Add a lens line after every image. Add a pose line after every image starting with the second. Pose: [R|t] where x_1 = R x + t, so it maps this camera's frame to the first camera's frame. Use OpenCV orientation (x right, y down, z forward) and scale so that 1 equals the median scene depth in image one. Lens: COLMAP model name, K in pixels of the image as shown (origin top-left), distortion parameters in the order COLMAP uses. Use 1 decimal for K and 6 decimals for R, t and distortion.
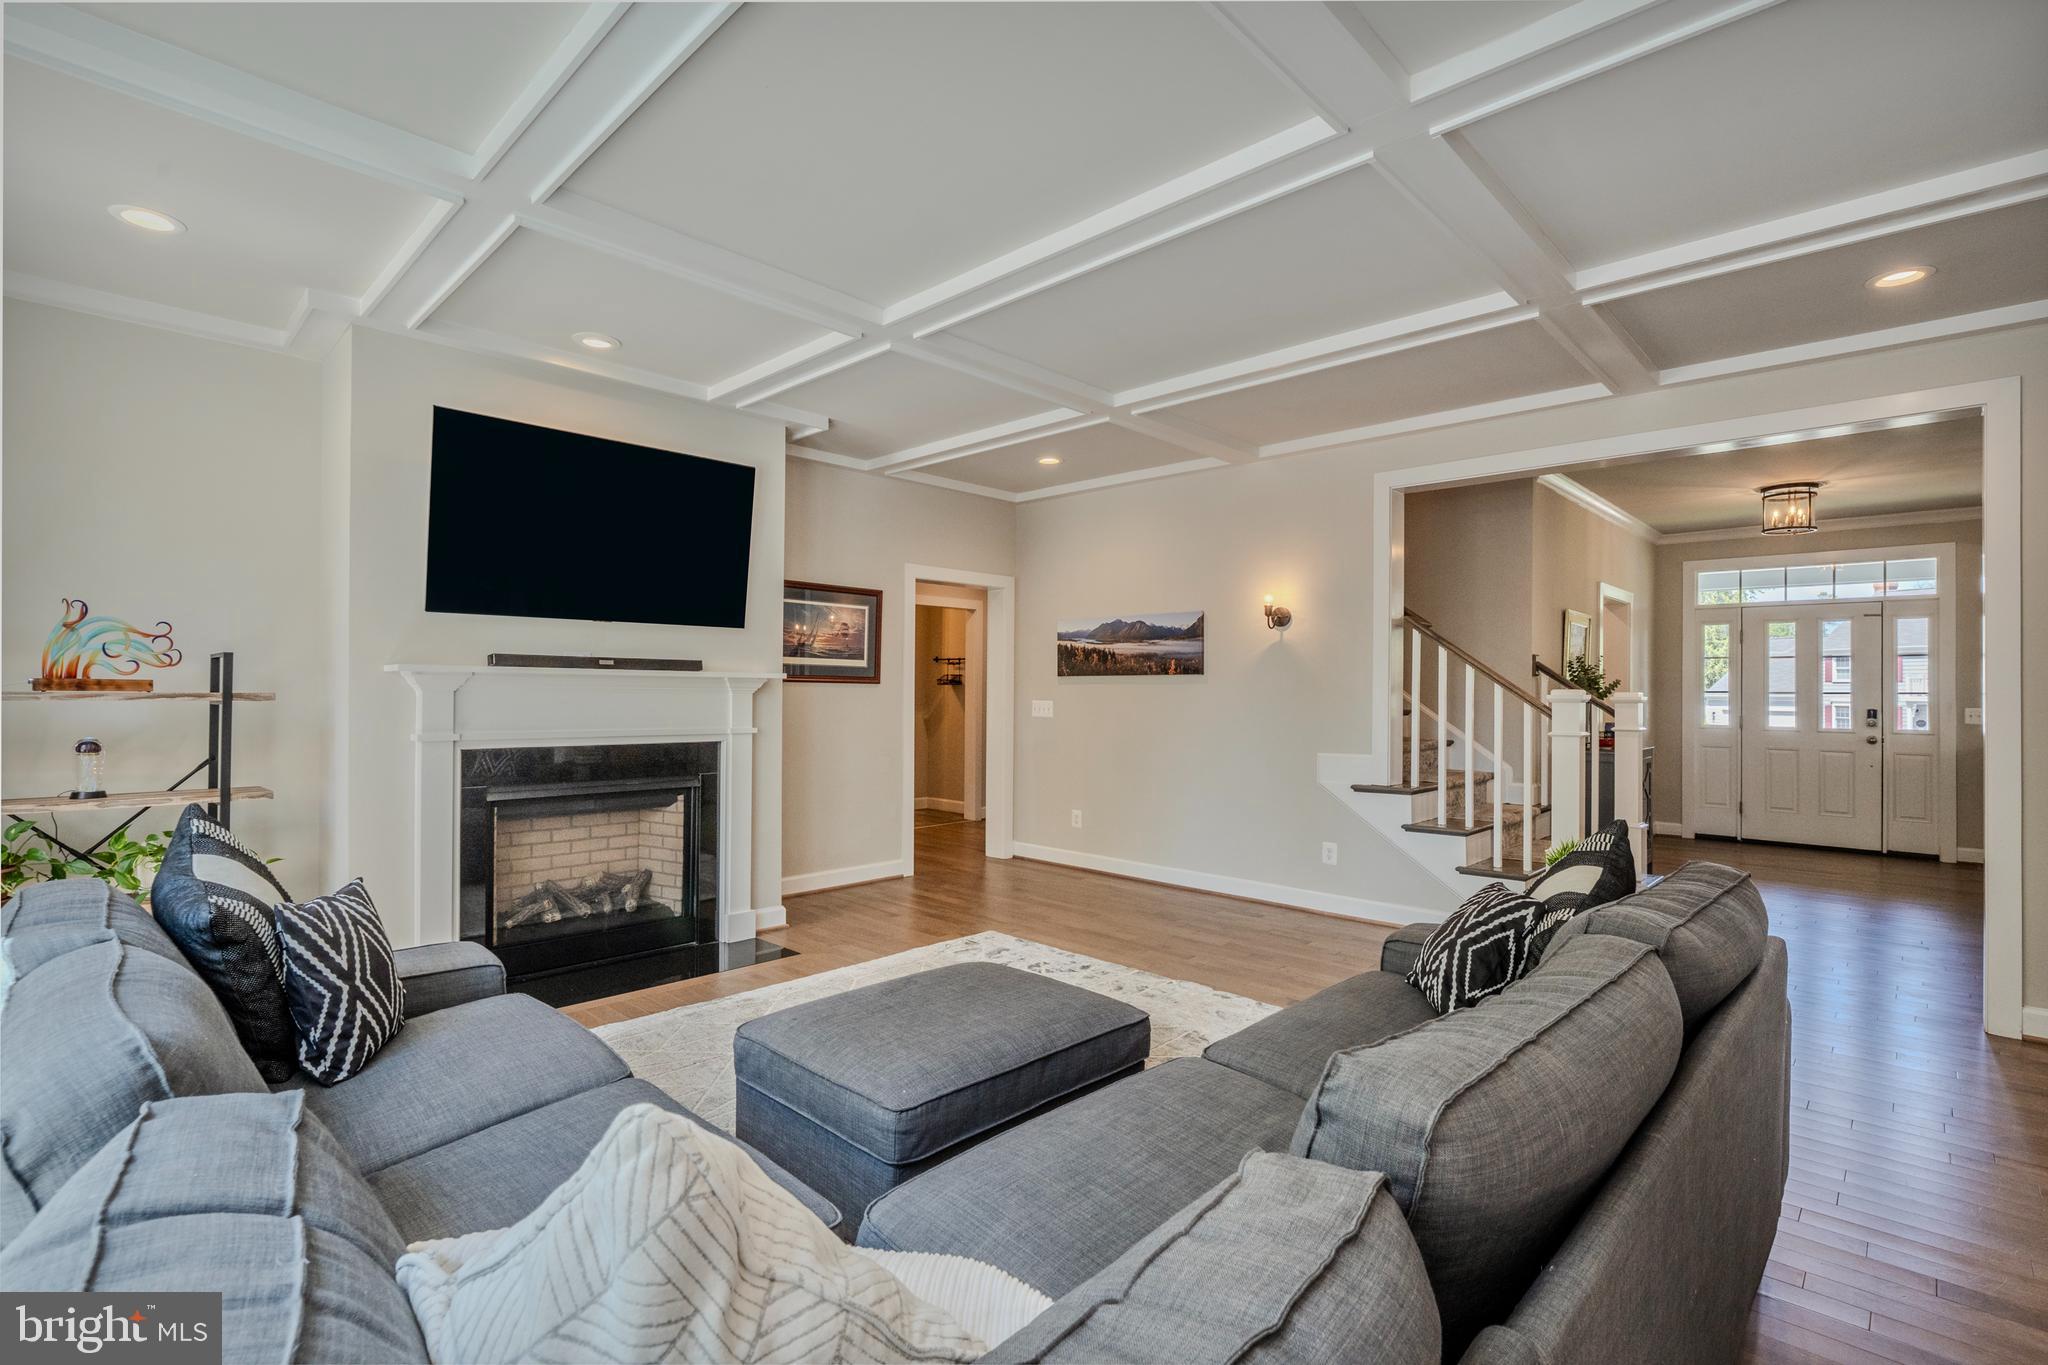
lens RADIAL K [[948.1, 0, 1021.5], [0, 948.1, 670.5], [0, 0, 1]] dist [-0.015417, 0.001577]
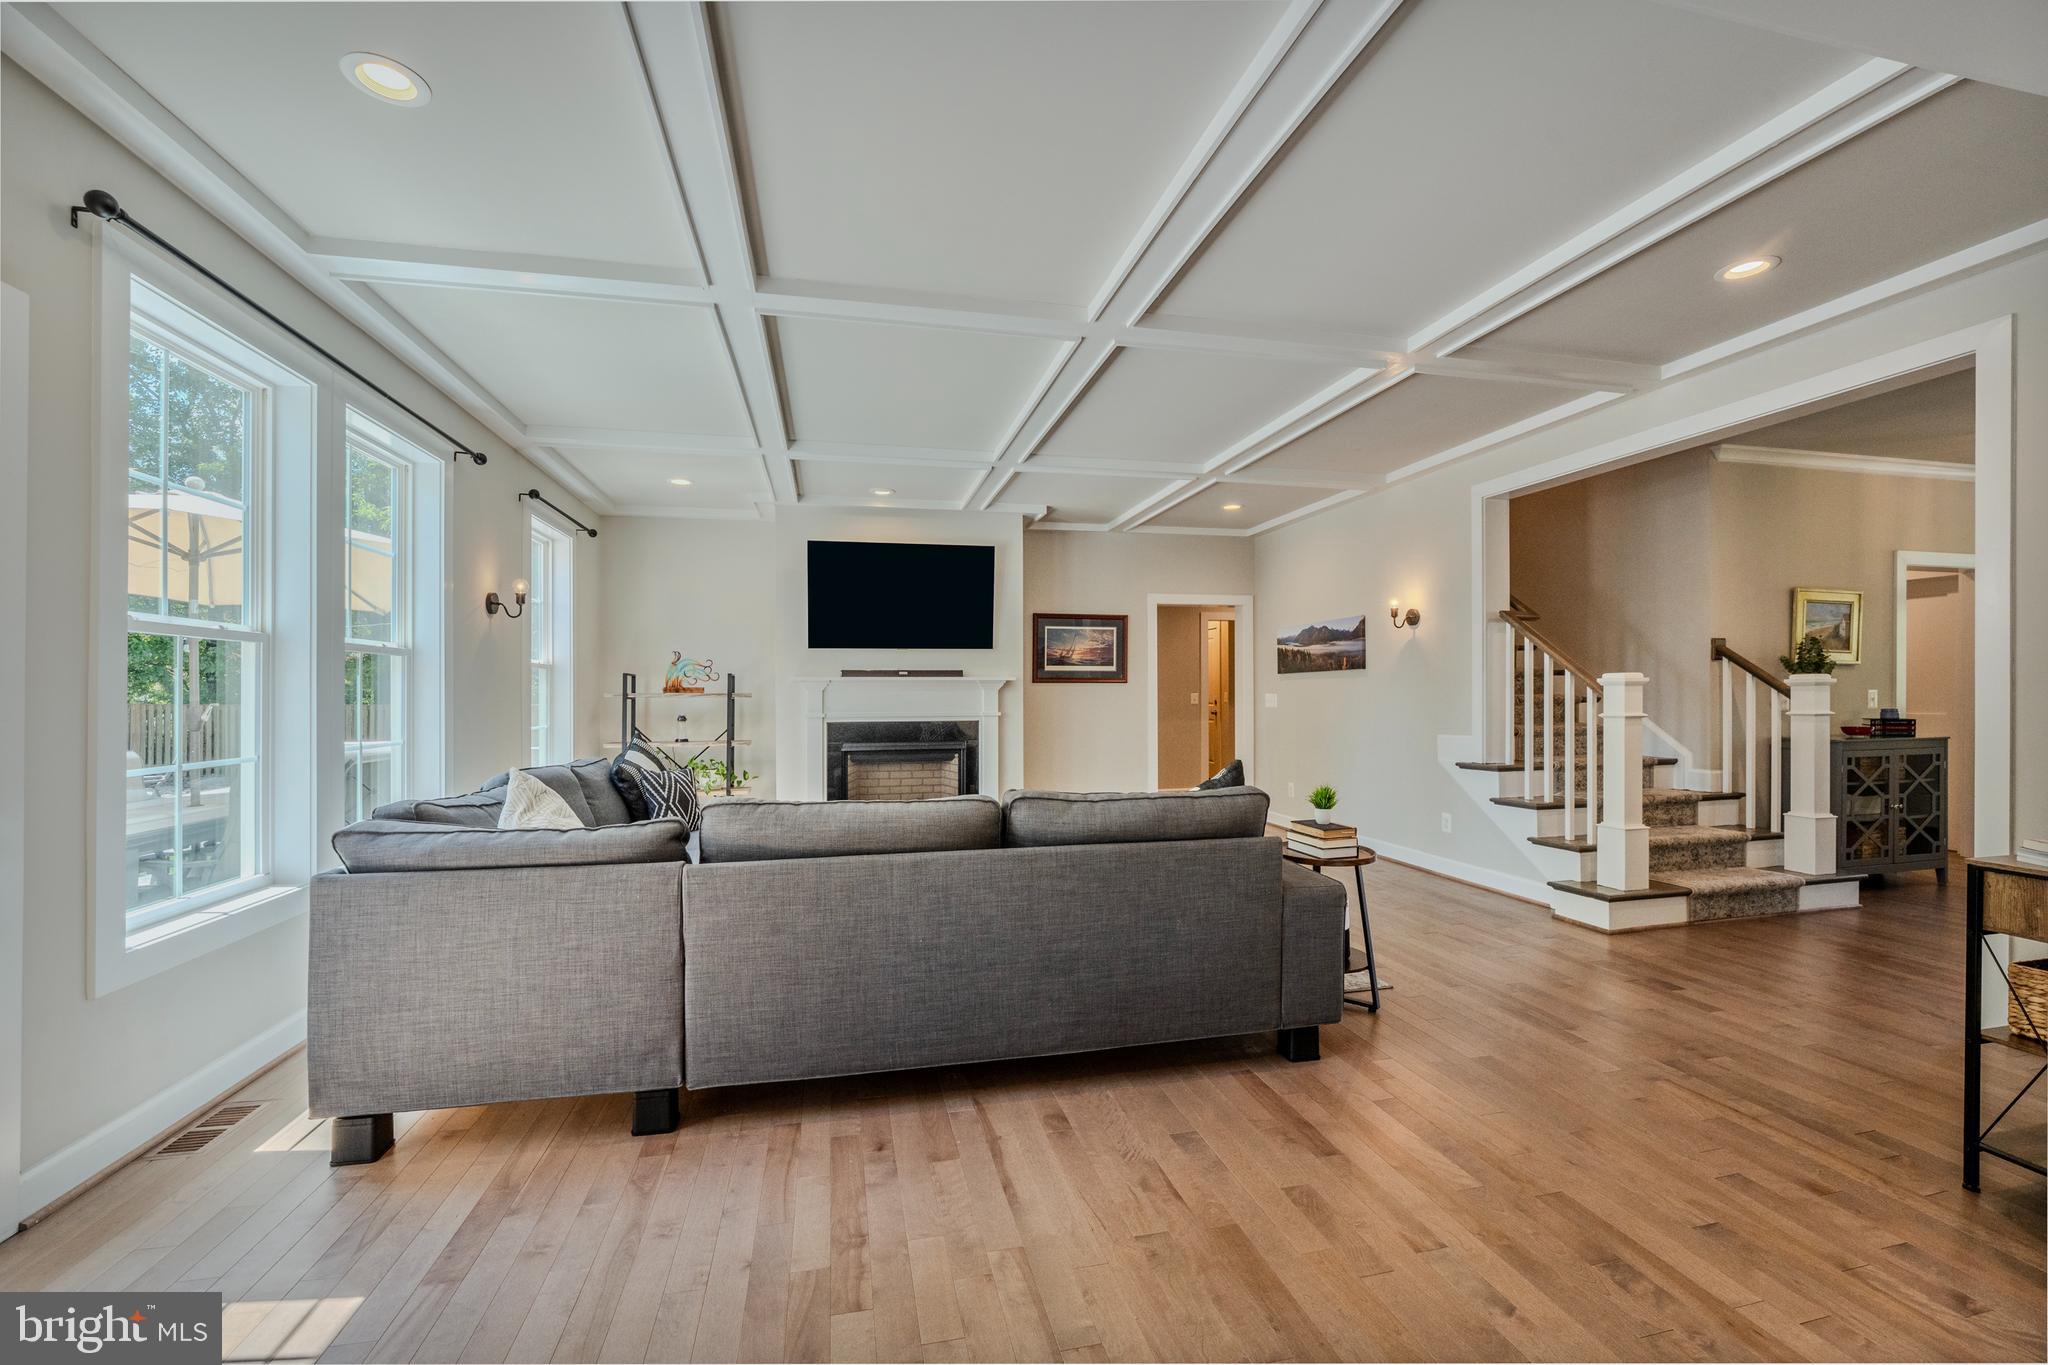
lens RADIAL K [[831.7, 0, 1017.3], [0, 831.7, 680.7], [0, 0, 1]] dist [-0.034806, 0.002099]
pose [[0.835708, -0.023058, -0.548690, 0.394507], [0.026171, 0.999655, -0.002148, 0.009767], [0.548550, -0.012565, 0.836023, -0.102625]]
